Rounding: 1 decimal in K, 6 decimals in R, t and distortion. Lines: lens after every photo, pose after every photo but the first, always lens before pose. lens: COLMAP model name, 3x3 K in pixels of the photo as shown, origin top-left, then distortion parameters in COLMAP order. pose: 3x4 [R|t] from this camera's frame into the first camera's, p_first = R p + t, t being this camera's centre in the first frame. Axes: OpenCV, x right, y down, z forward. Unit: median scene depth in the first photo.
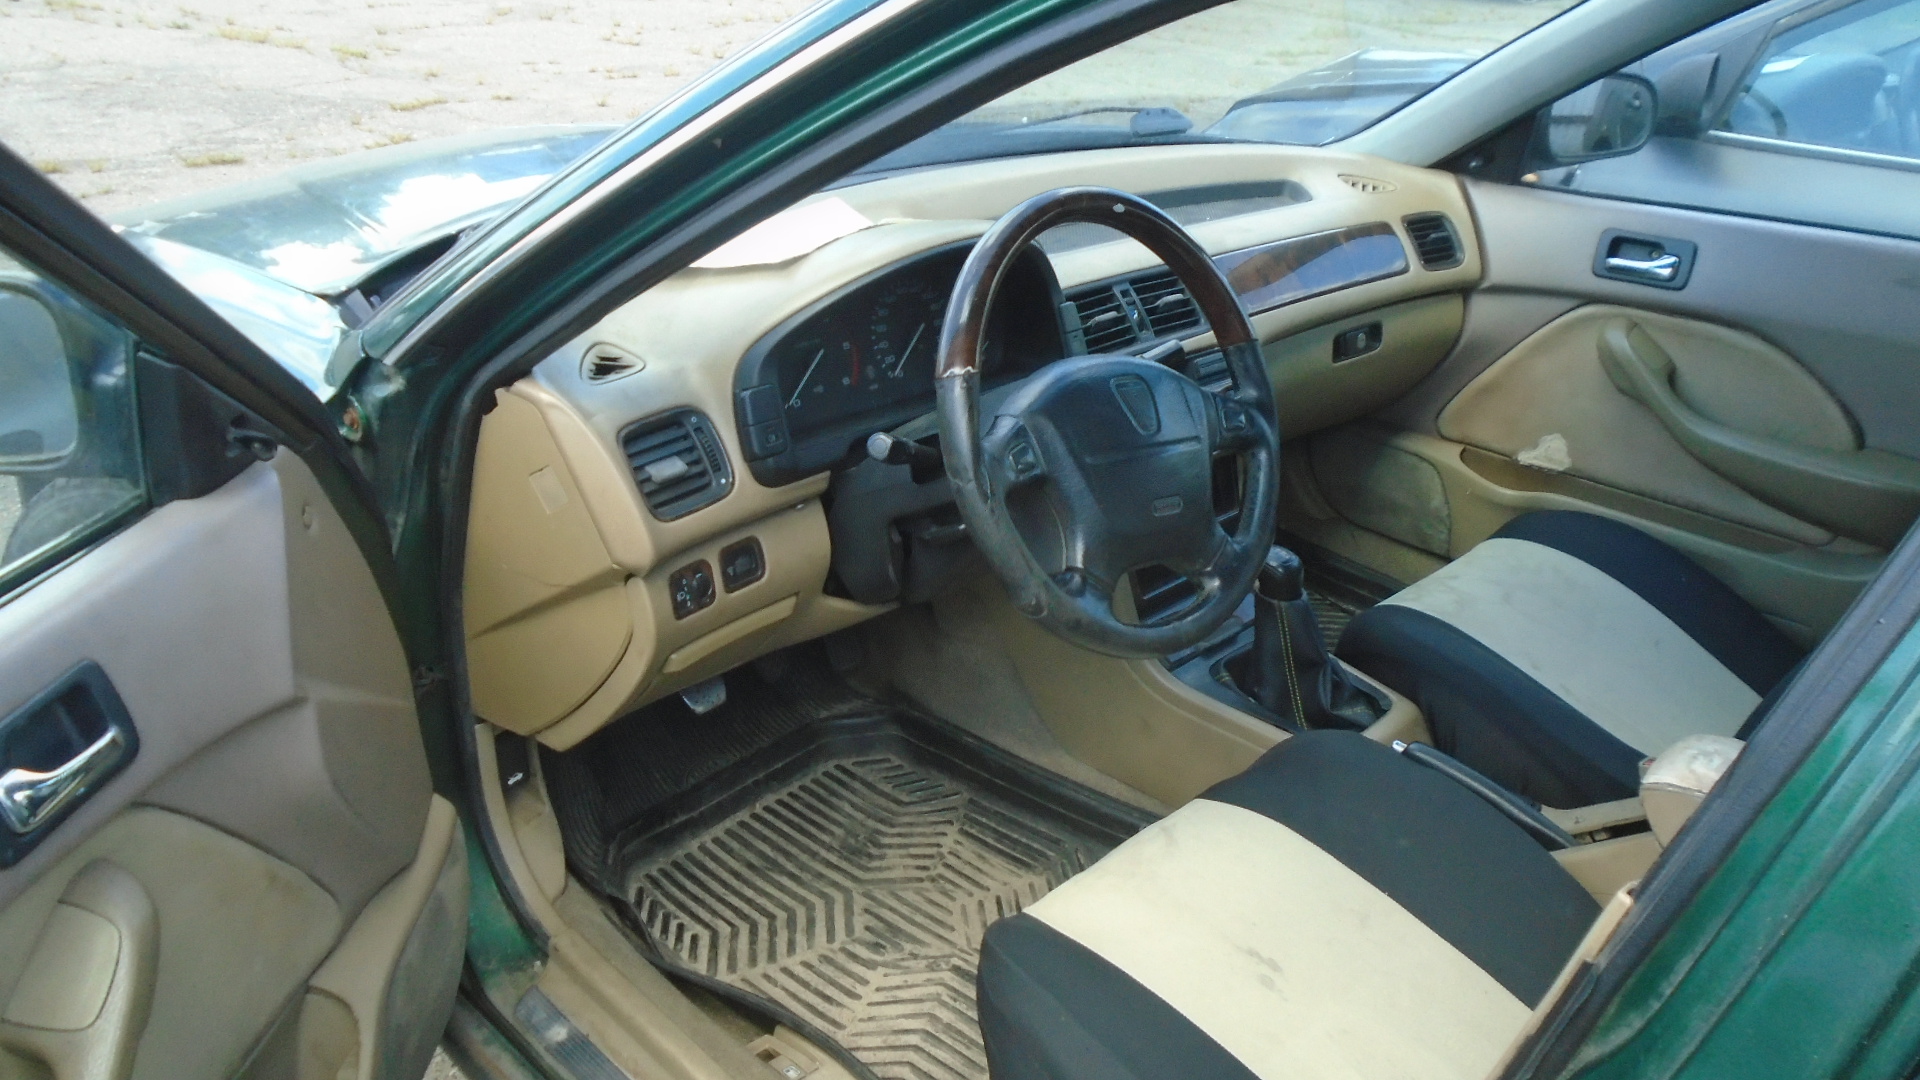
lens RADIAL K [[1494.7, 0, 973.2], [0, 1494.7, 536.5], [0, 0, 1]] dist [0.000118, -0.007048]
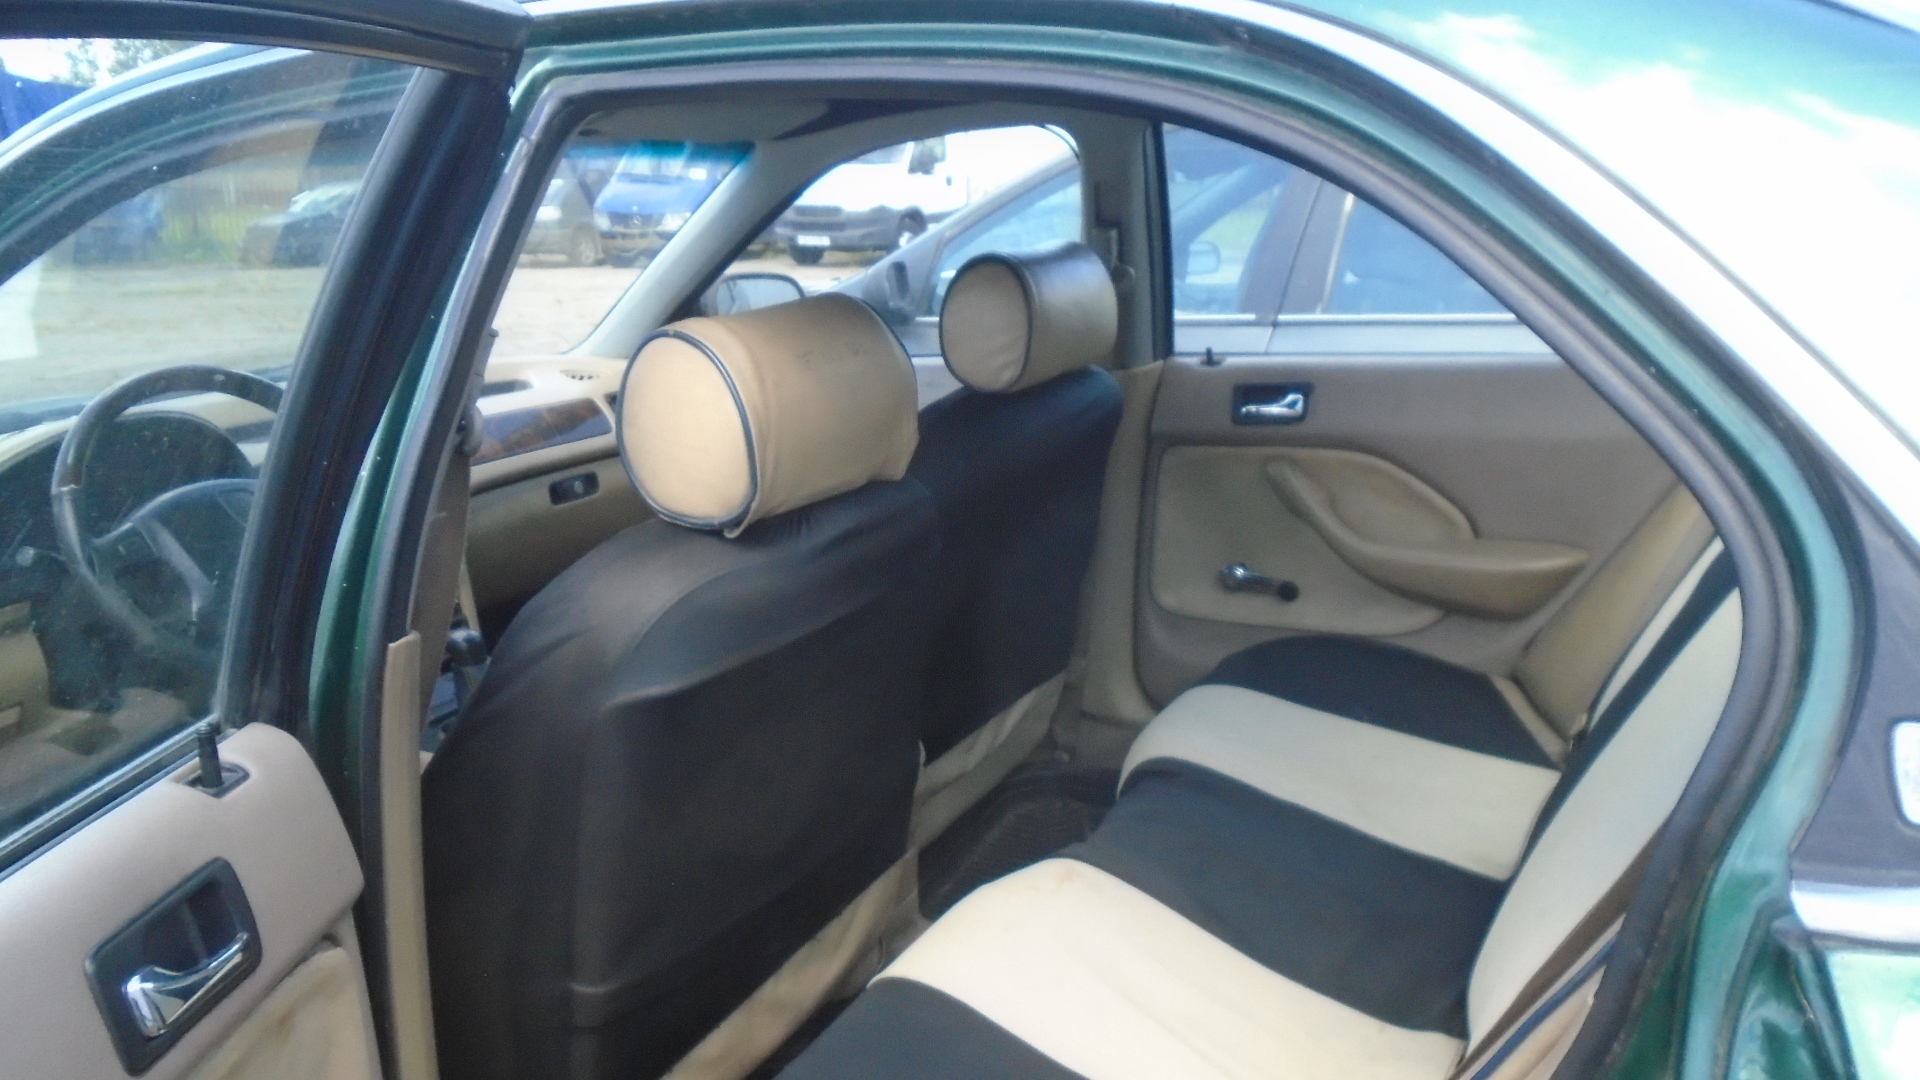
lens RADIAL K [[1494.7, 0, 973.2], [0, 1494.7, 536.5], [0, 0, 1]] dist [0.000118, -0.007048]
pose [[0.959790, -0.147777, 0.238672, 0.270716], [0.189131, 0.968698, -0.160788, 0.183388], [-0.207440, 0.199464, 0.957697, -0.305199]]
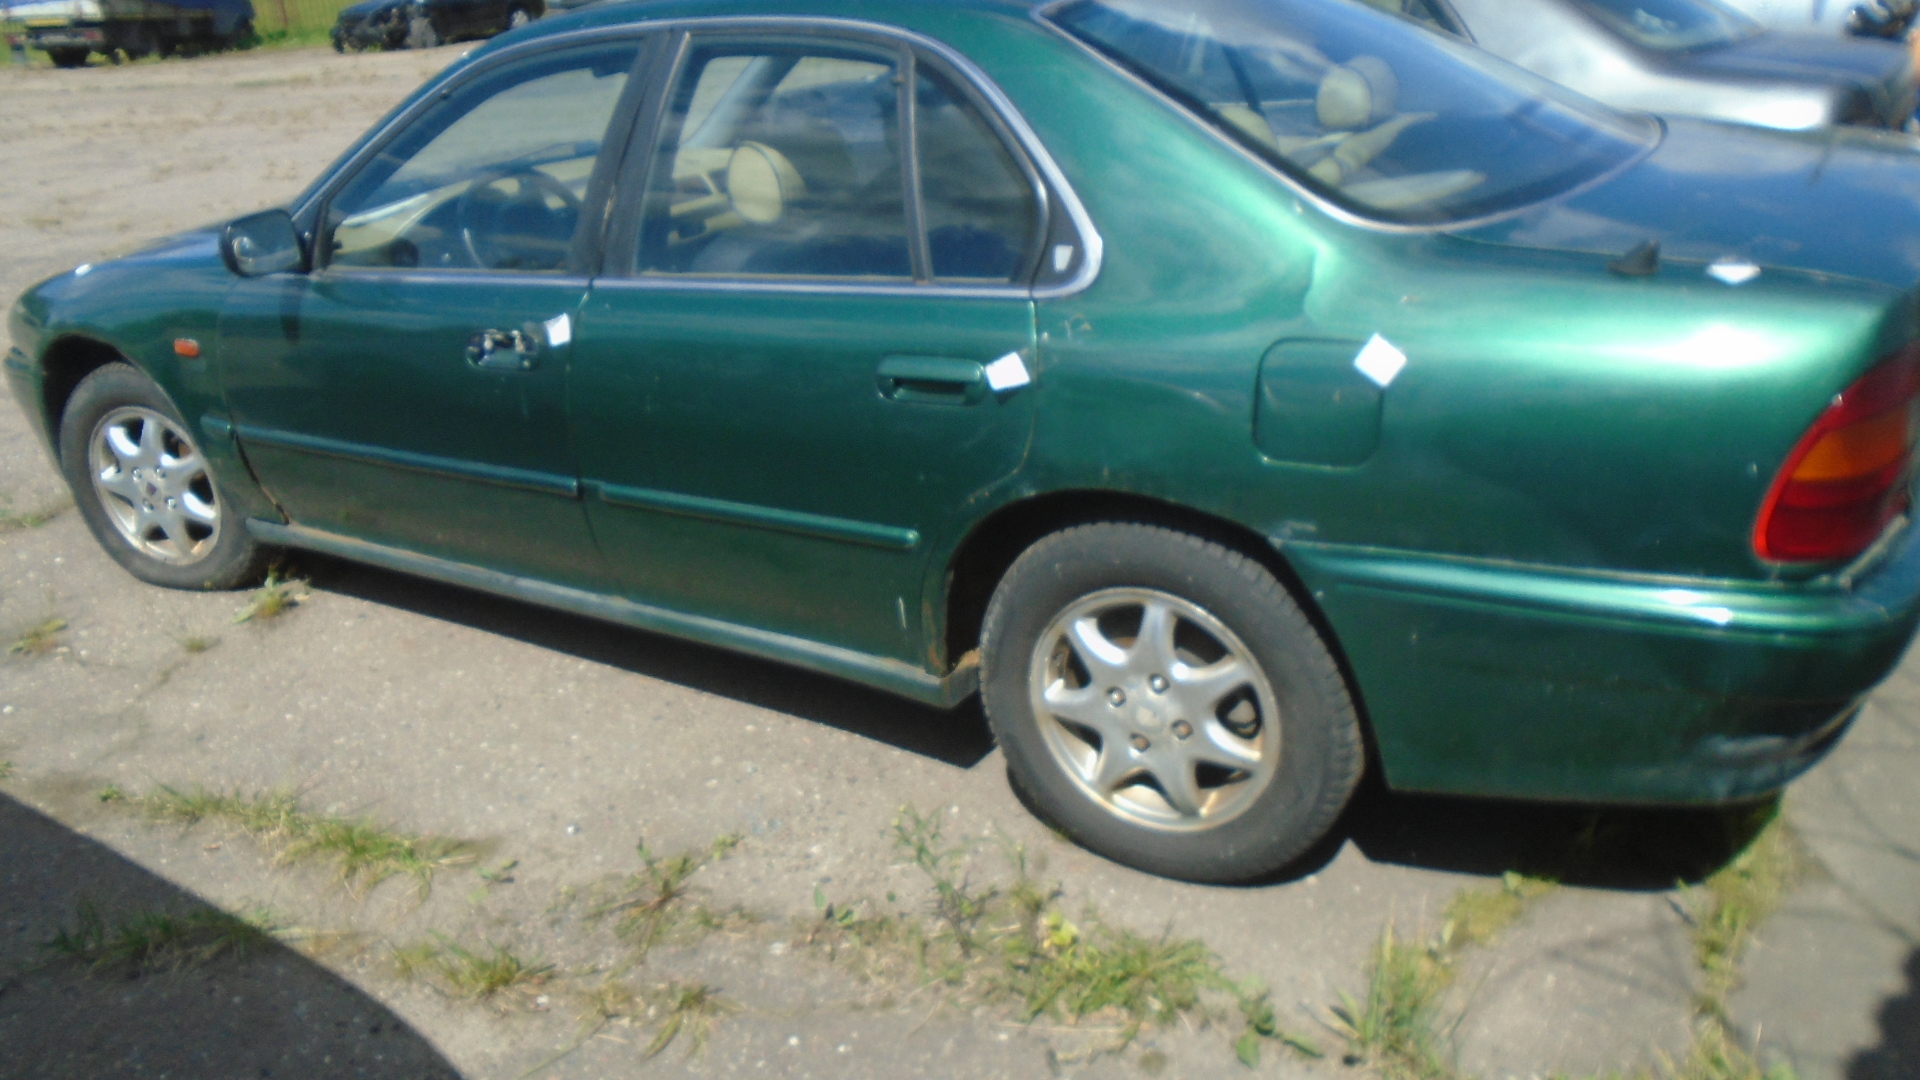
lens RADIAL K [[1494.7, 0, 973.2], [0, 1494.7, 536.5], [0, 0, 1]] dist [0.000118, -0.007048]
pose [[0.967617, -0.200481, 0.153380, 0.240813], [0.206076, 0.978303, -0.021330, 0.407646], [-0.145776, 0.052247, 0.987937, -1.085852]]
